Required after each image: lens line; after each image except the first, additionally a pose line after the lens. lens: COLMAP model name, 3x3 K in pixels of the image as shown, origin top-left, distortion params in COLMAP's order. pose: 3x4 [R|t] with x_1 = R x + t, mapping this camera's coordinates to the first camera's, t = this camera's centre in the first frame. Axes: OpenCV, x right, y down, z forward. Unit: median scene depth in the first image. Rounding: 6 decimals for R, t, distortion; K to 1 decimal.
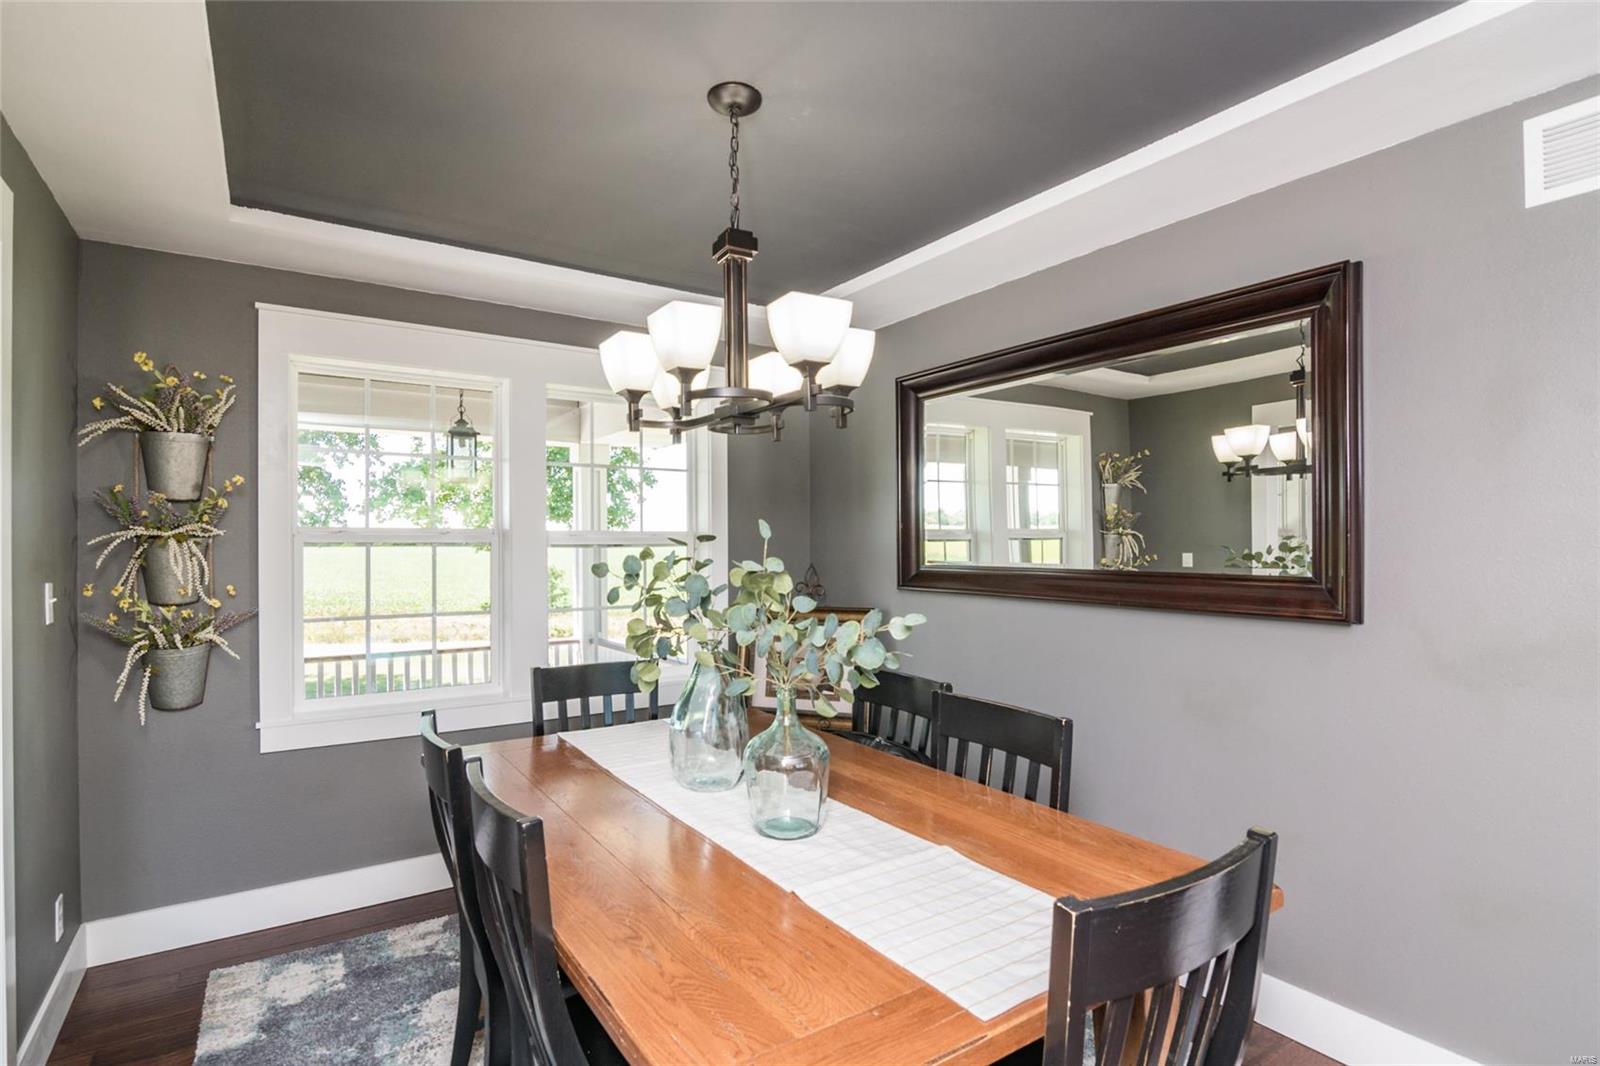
lens RADIAL K [[780.6, 0, 794.2], [0, 780.6, 534.1], [0, 0, 1]] dist [-0.016488, -0.001158]
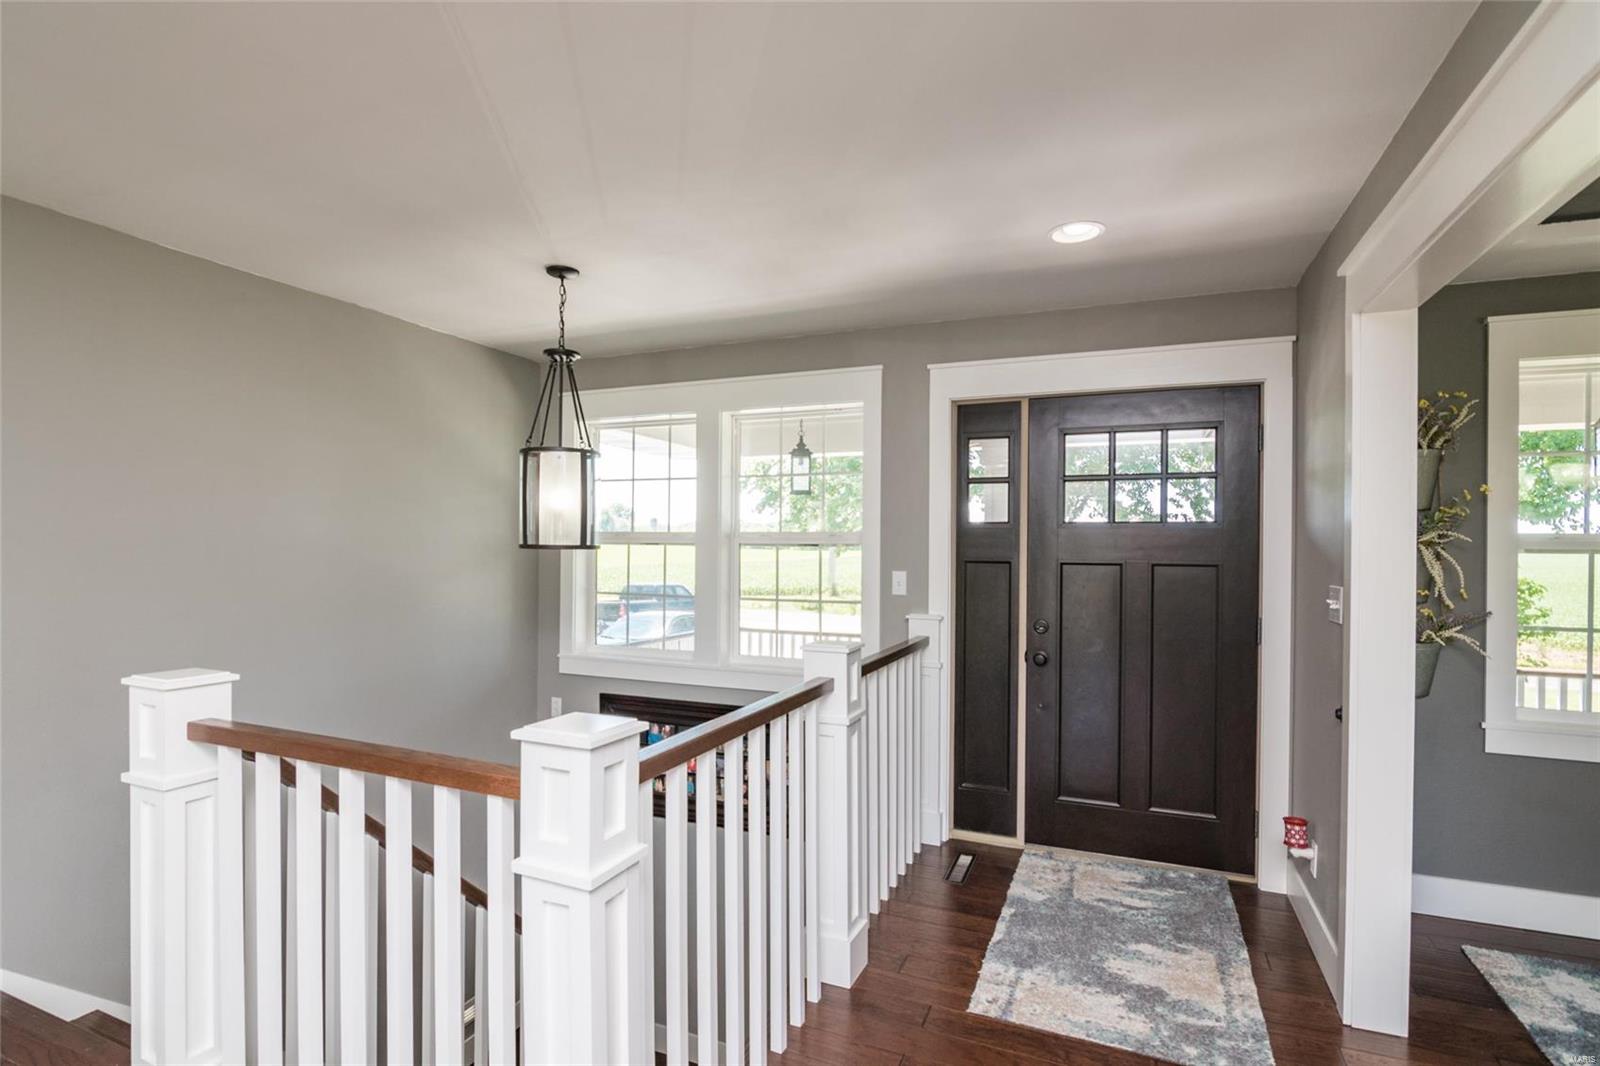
lens RADIAL K [[780.6, 0, 795.8], [0, 780.6, 537.6], [0, 0, 1]] dist [-0.016488, -0.001158]
pose [[0.544846, 0.003839, -0.838527, -0.332337], [-0.003578, 0.999991, 0.002253, -0.002981], [0.838529, 0.001773, 0.544855, -0.338336]]
